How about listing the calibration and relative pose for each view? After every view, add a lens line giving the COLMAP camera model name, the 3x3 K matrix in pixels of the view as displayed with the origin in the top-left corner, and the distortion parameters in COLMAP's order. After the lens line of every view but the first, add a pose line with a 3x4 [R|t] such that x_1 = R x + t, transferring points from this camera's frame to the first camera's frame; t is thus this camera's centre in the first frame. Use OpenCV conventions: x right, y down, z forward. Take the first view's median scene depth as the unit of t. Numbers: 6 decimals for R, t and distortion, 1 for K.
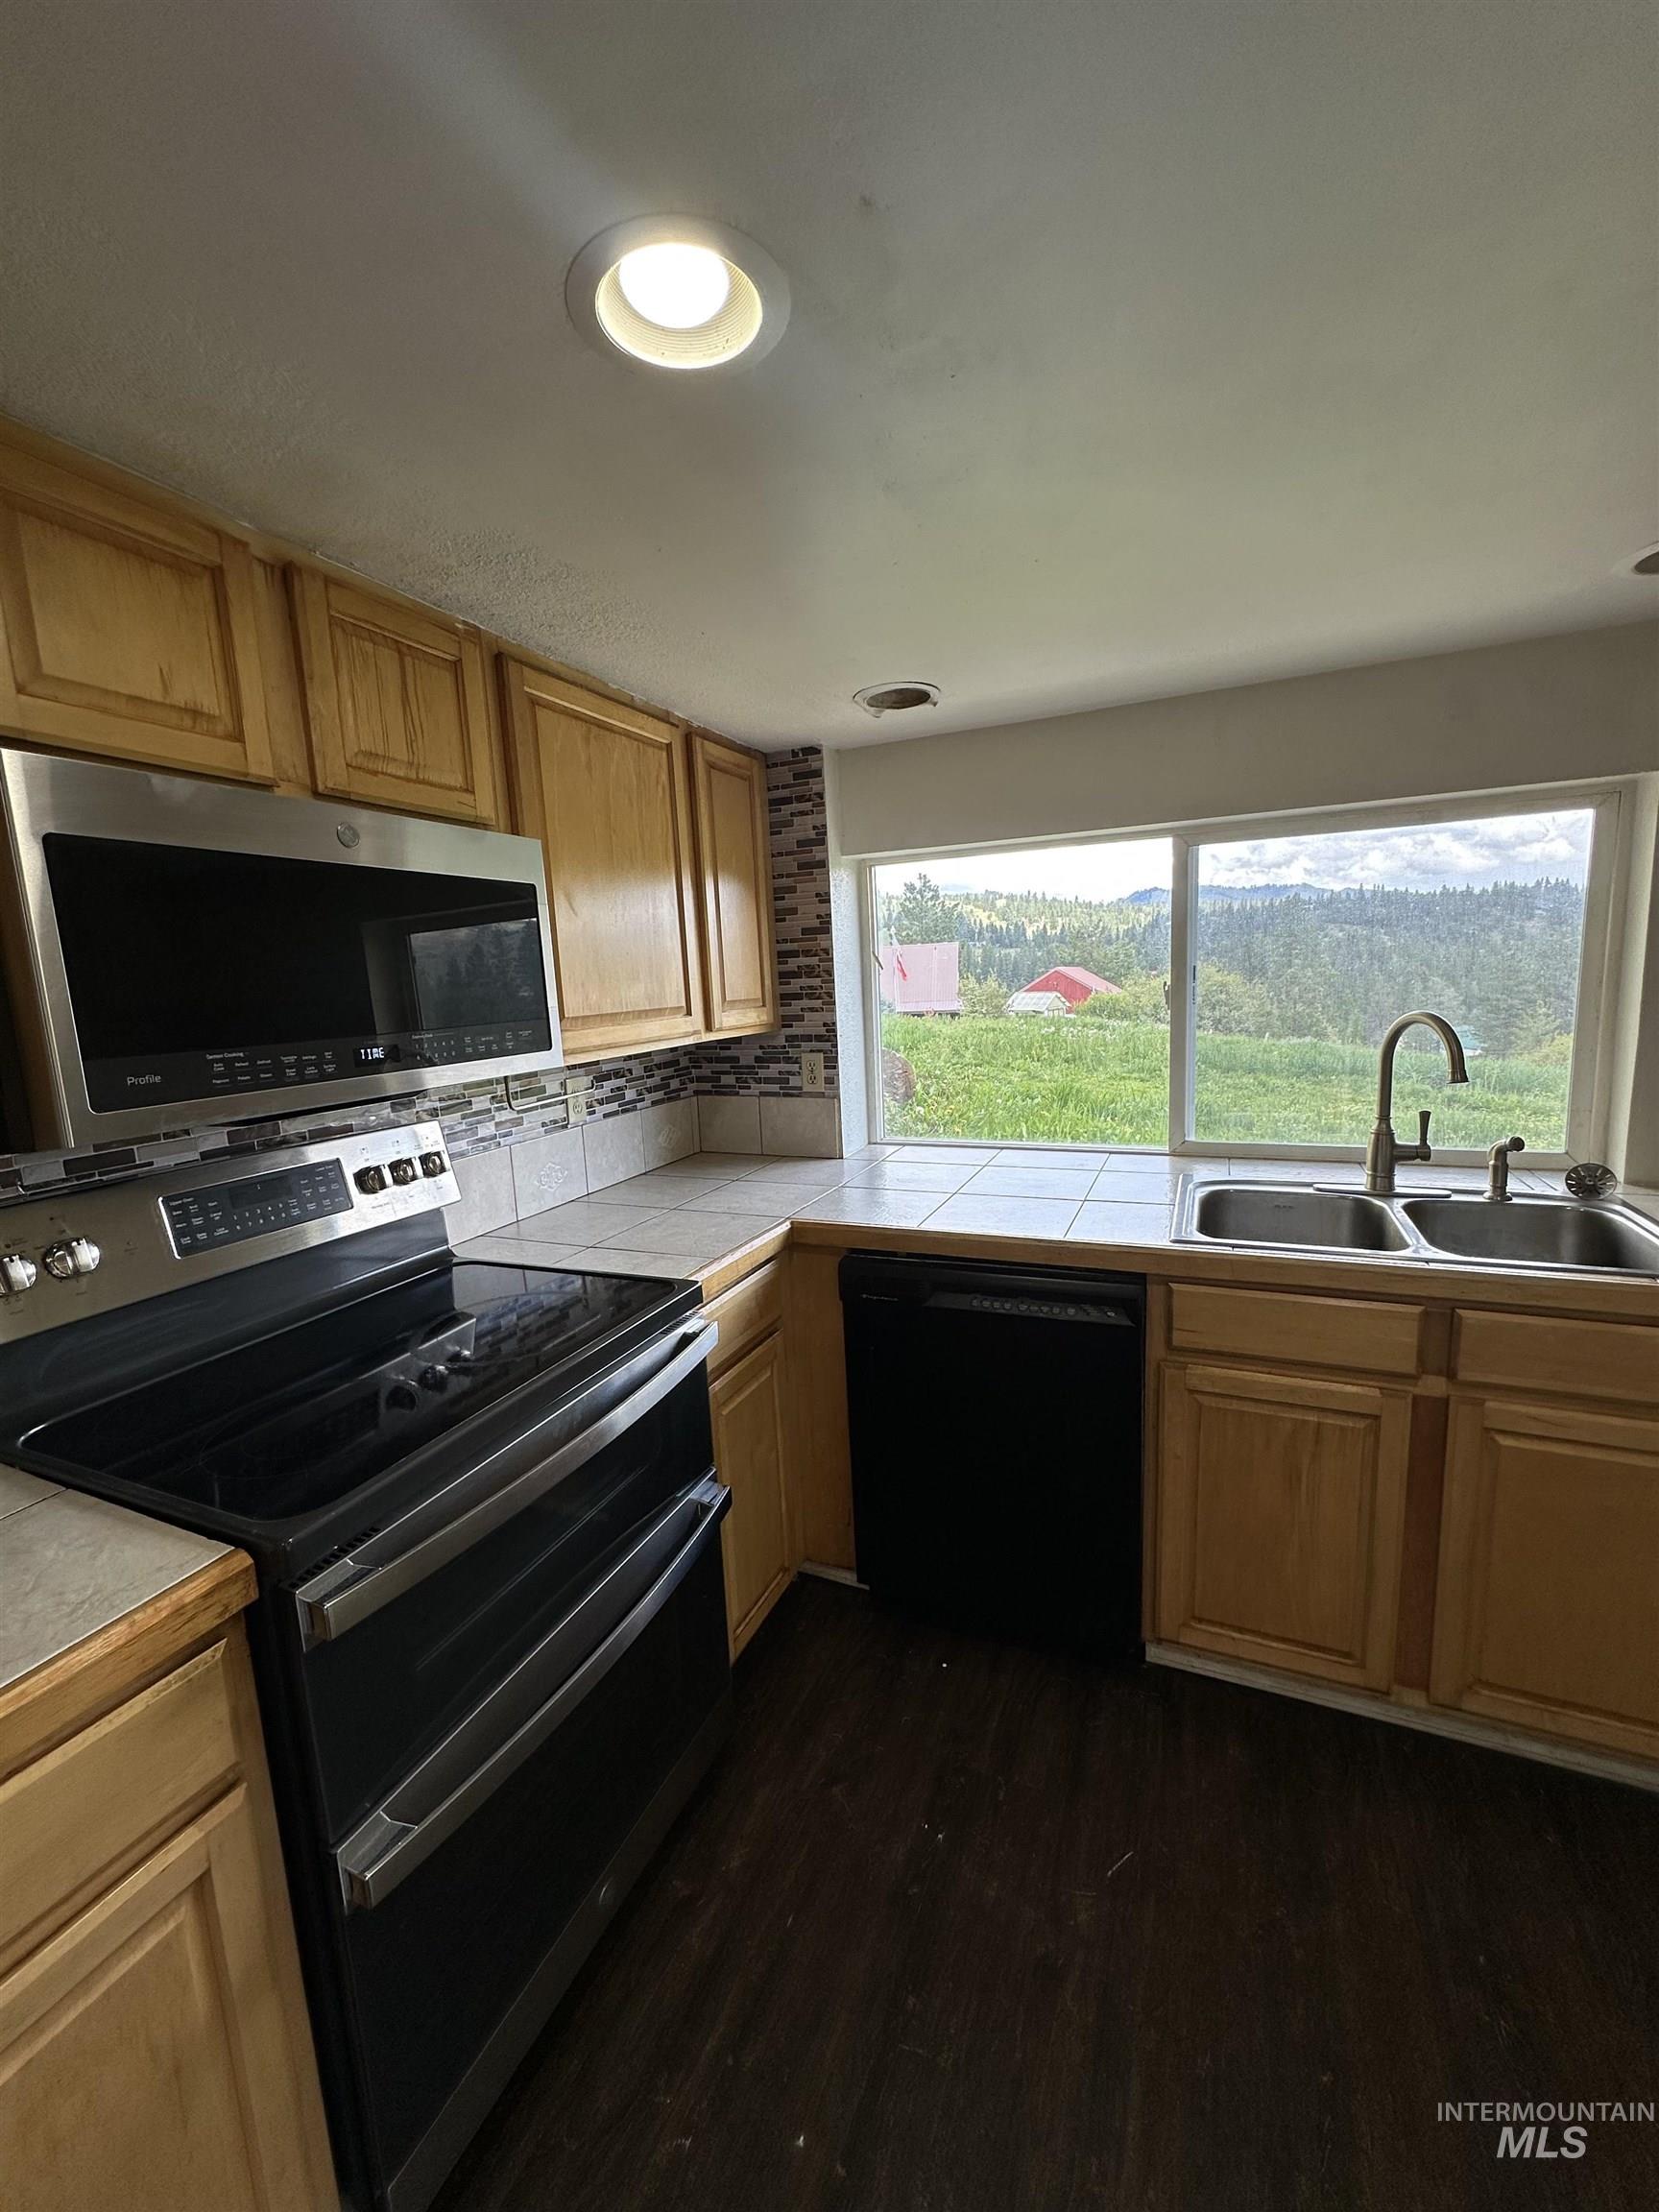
lens RADIAL K [[882.8, 0, 827.9], [0, 882.8, 1106.4], [0, 0, 1]] dist [-0.005386, 0.002061]
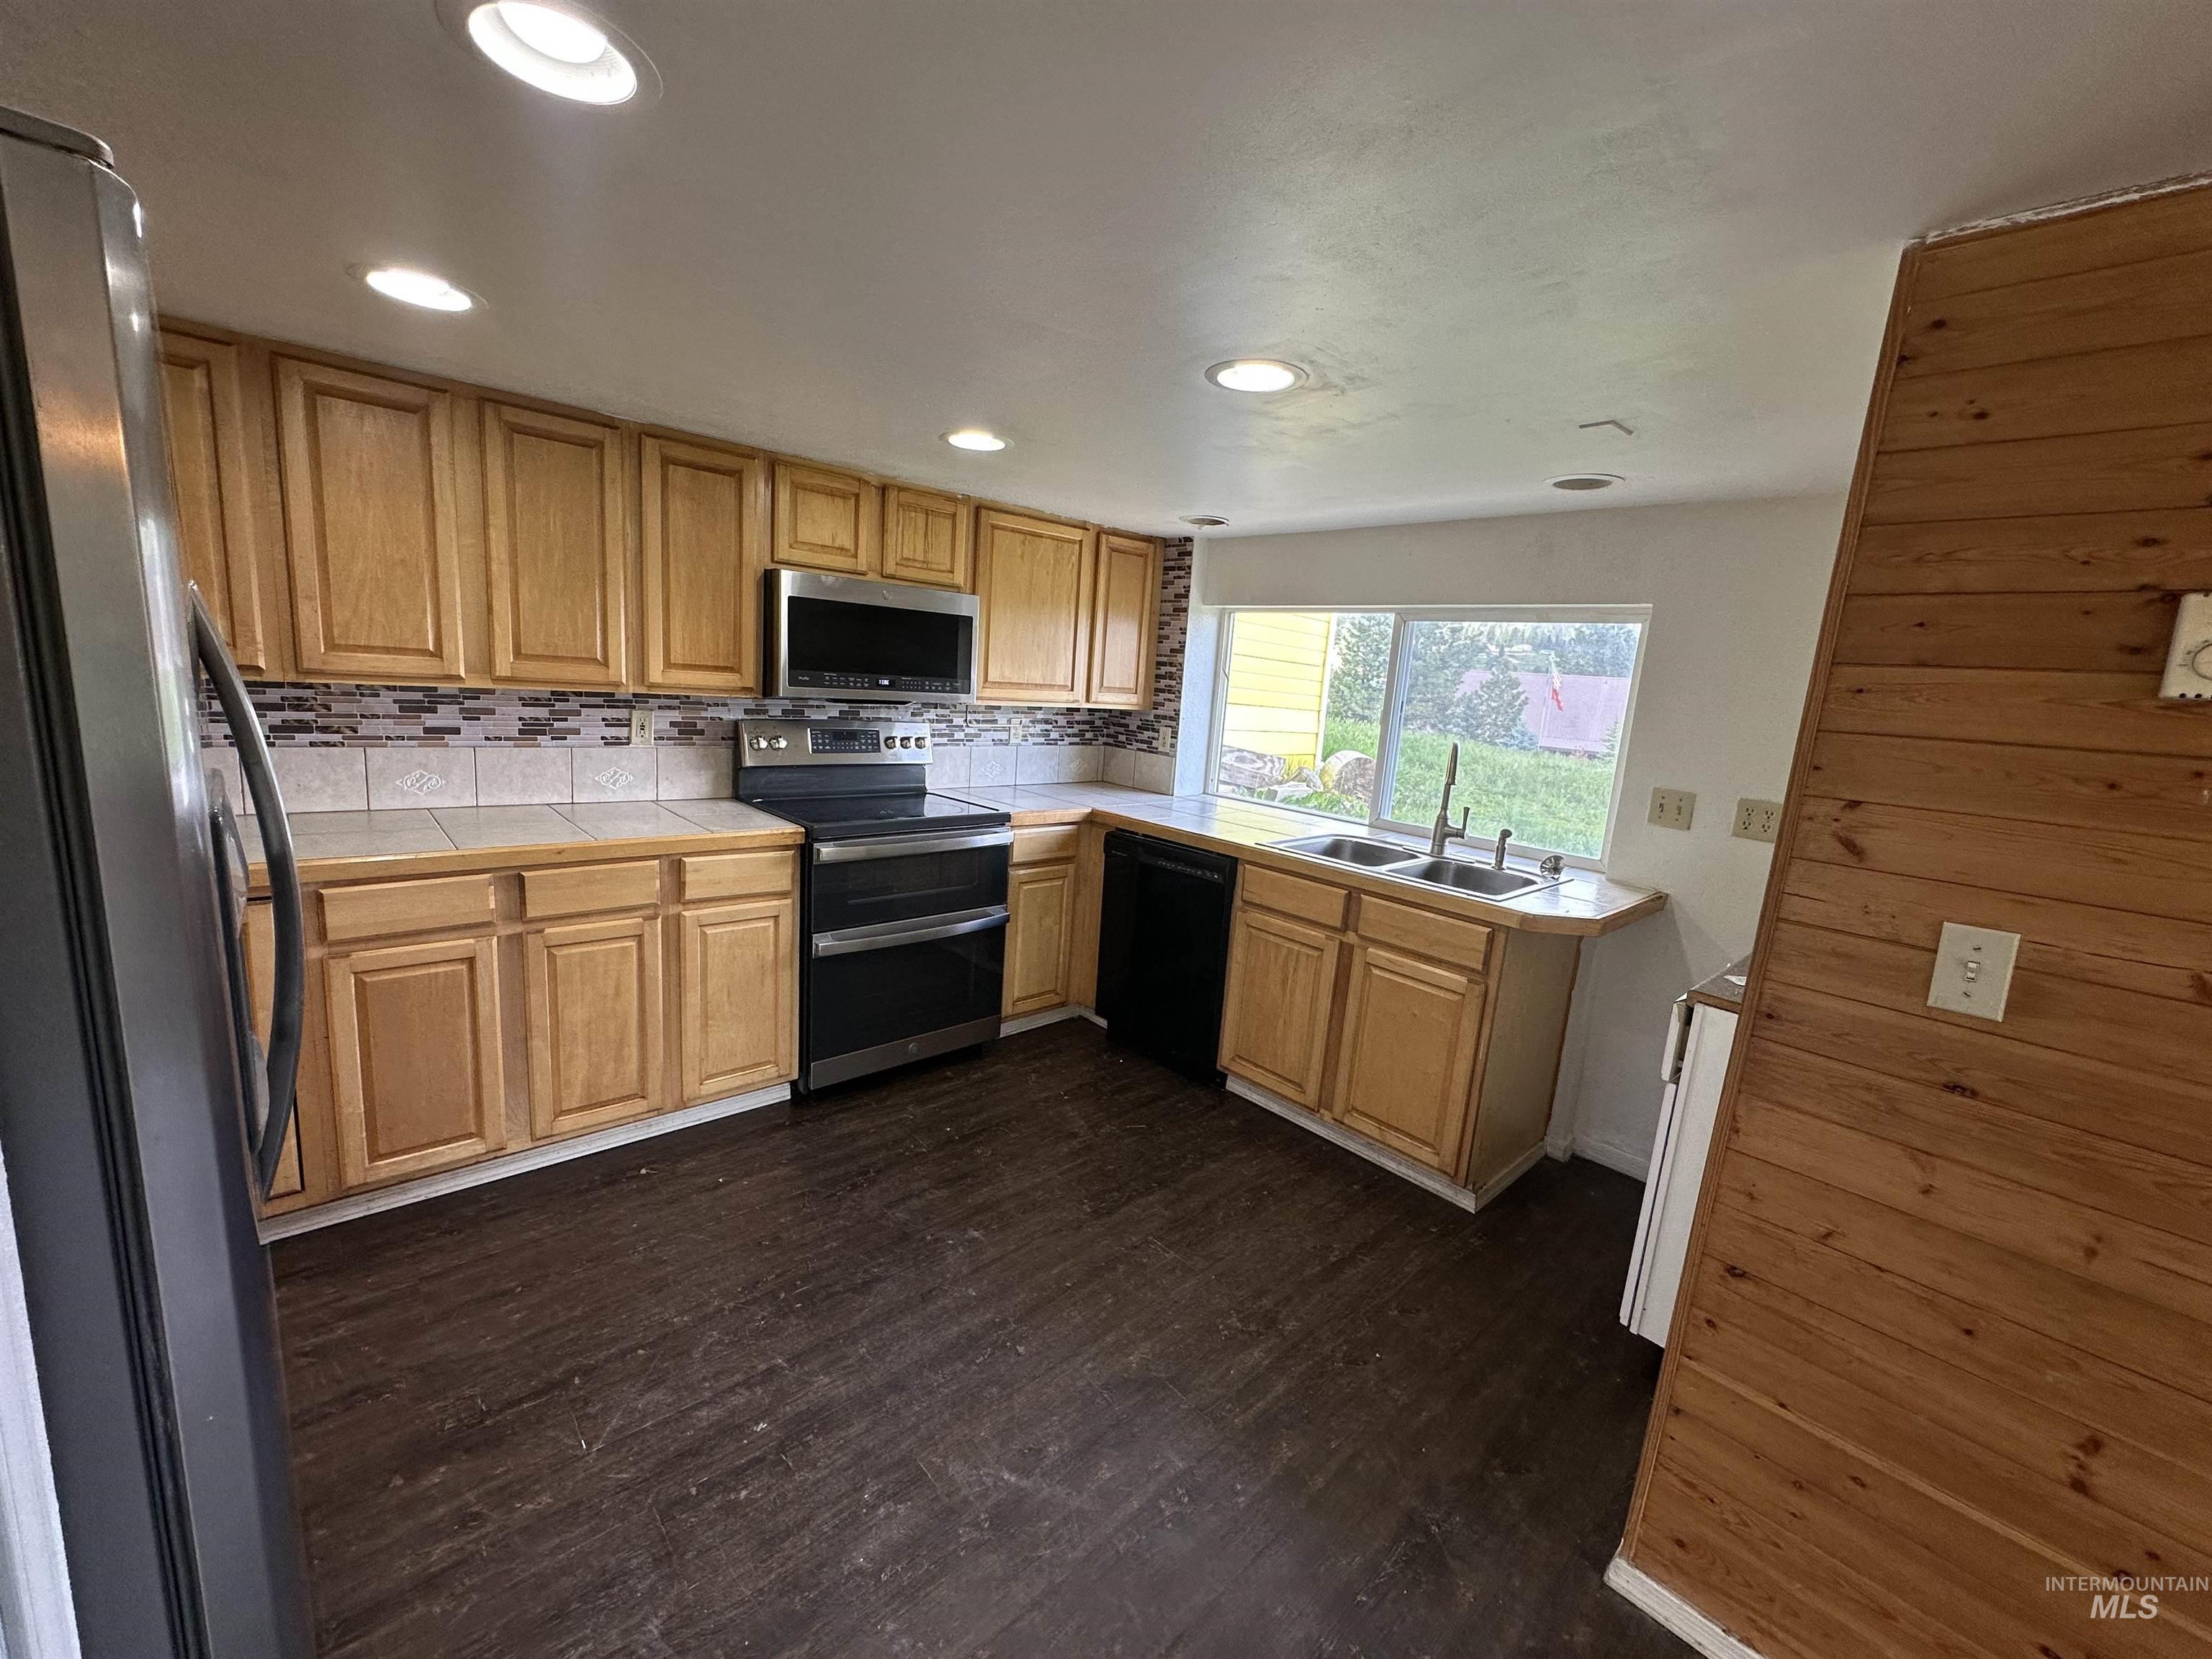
lens RADIAL K [[882.8, 0, 1105.2], [0, 882.8, 833.1], [0, 0, 1]] dist [-0.005386, 0.002061]
pose [[0.910869, 0.182763, -0.370020, 0.674365], [-0.171424, 0.983142, 0.063610, 0.060006], [0.375407, 0.005490, 0.926844, -0.688677]]
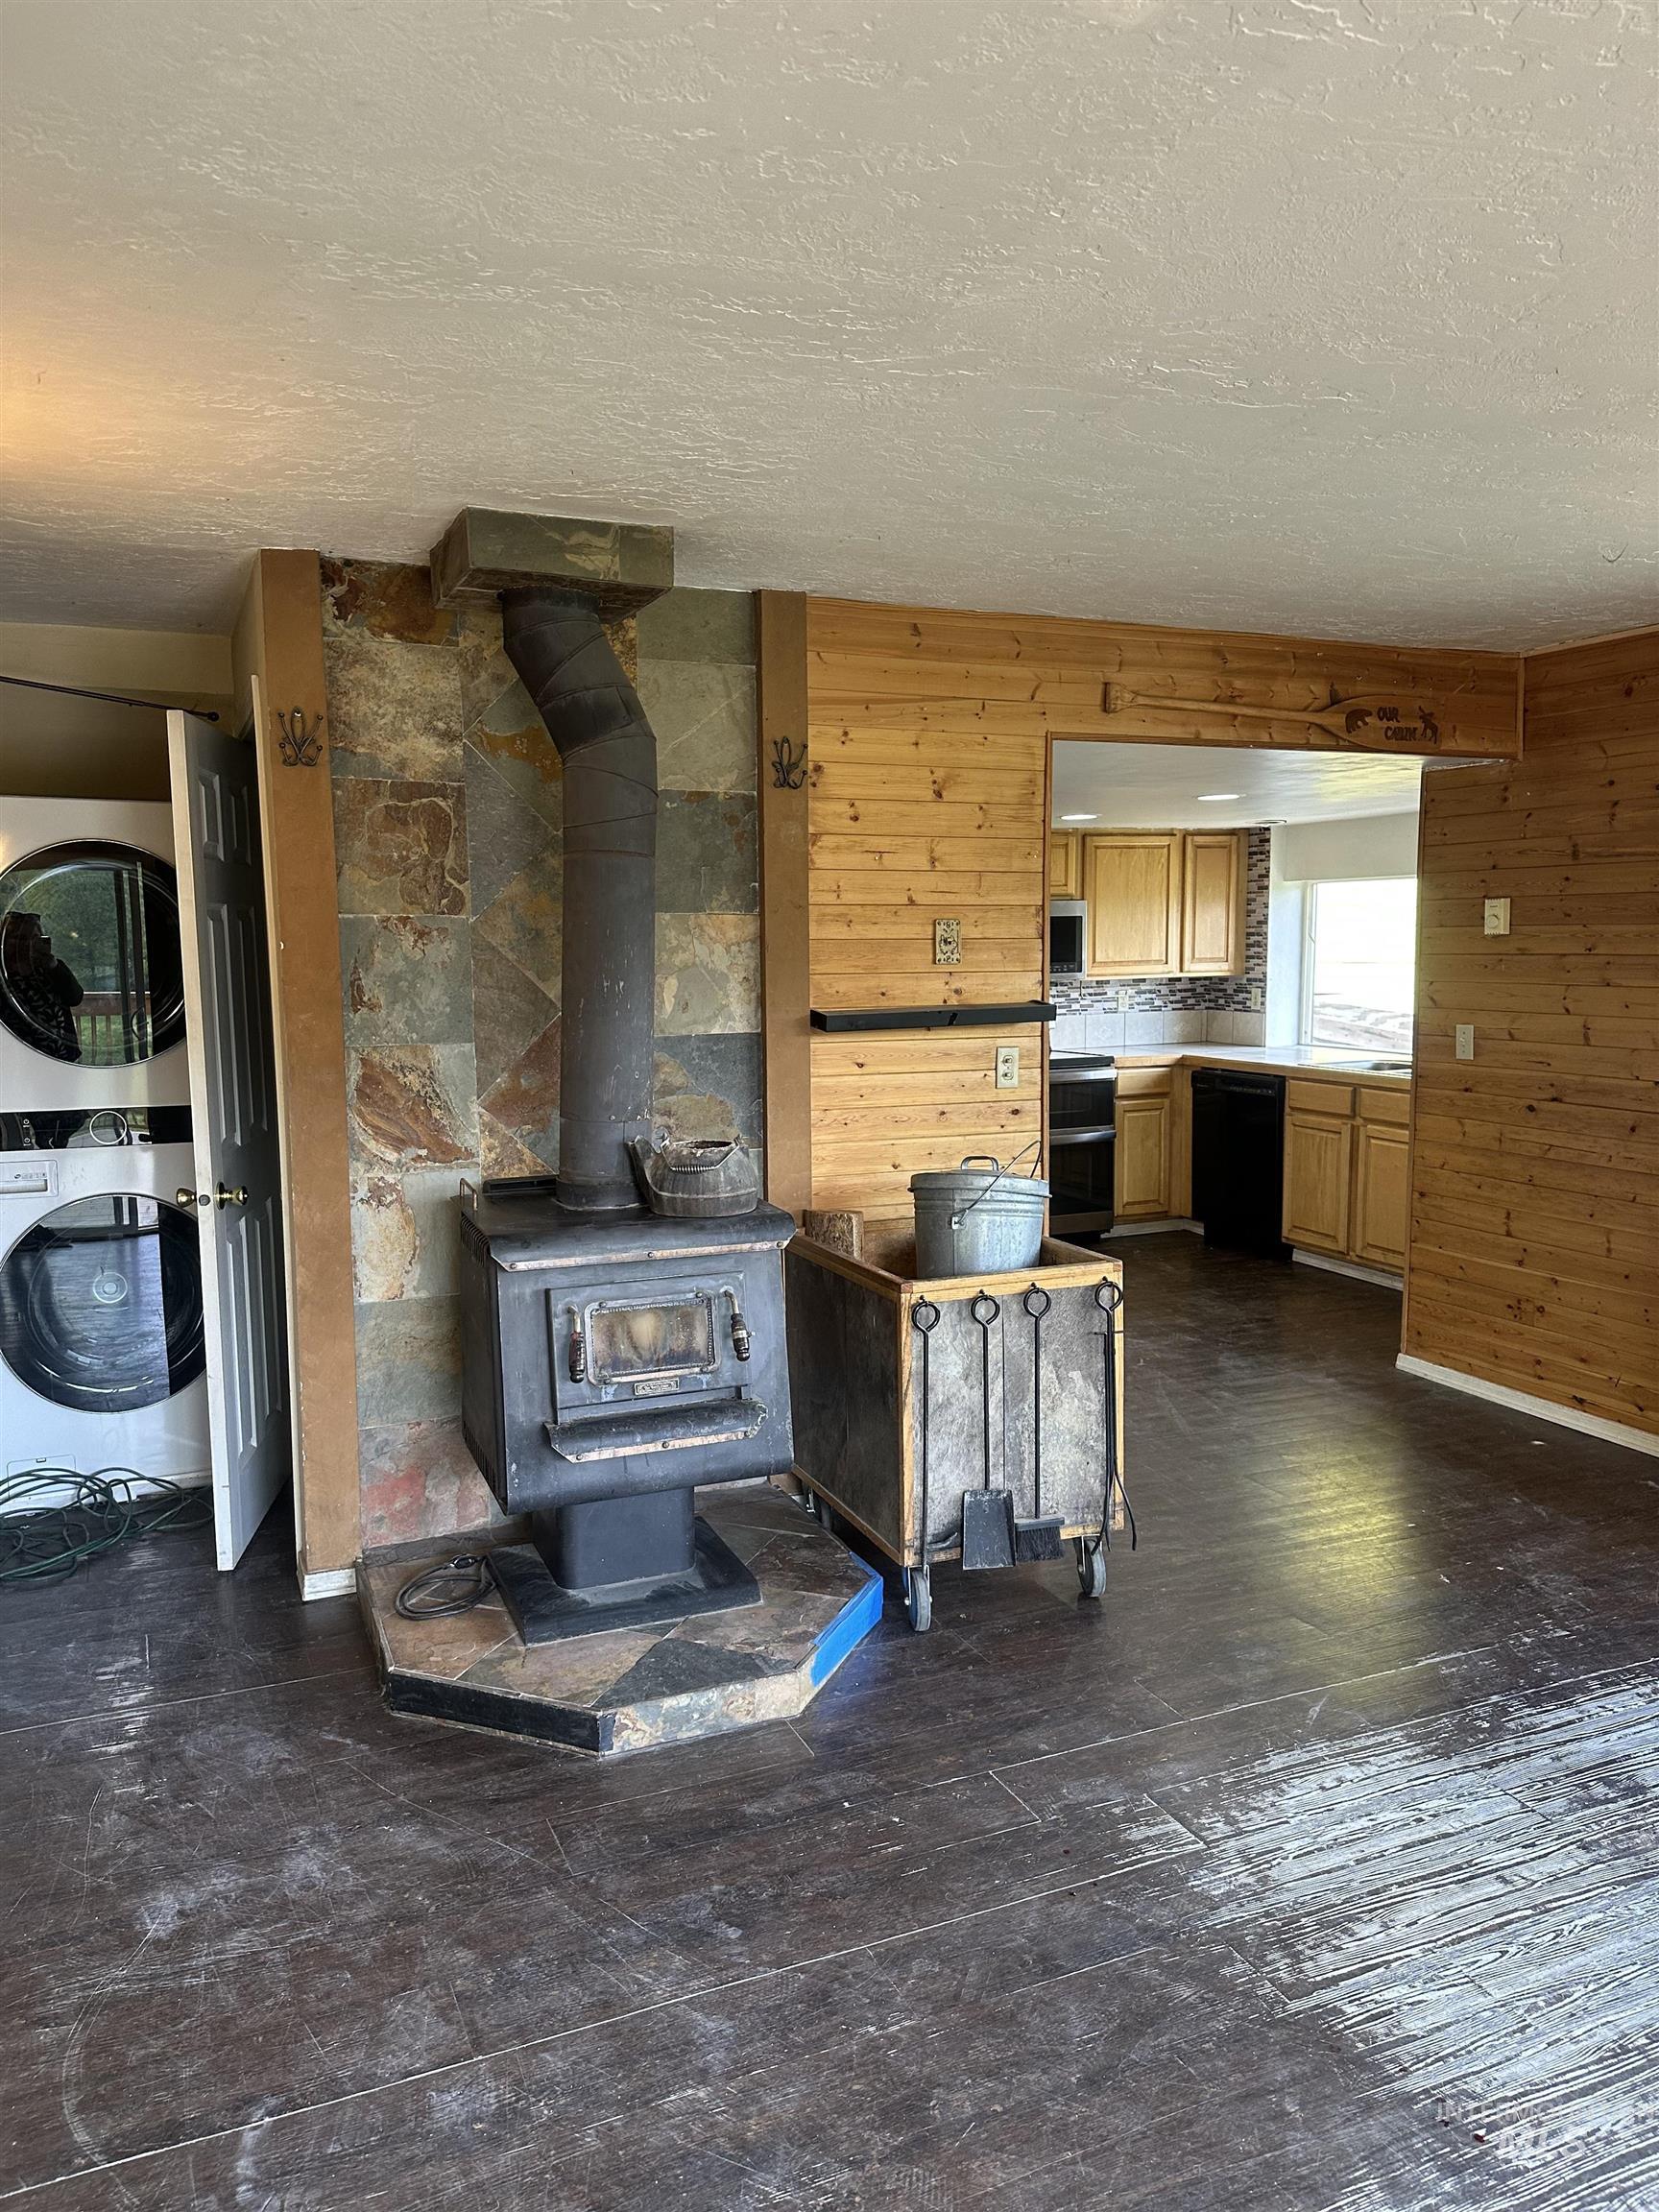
lens RADIAL K [[1546.5, 0, 808.8], [0, 1546.5, 1127.6], [0, 0, 1]] dist [0.088925, -0.108895]
pose [[0.734374, 0.123262, -0.667458, 1.996201], [-0.121444, 0.991365, 0.049461, 0.239286], [0.667792, 0.044736, 0.743003, -2.691928]]
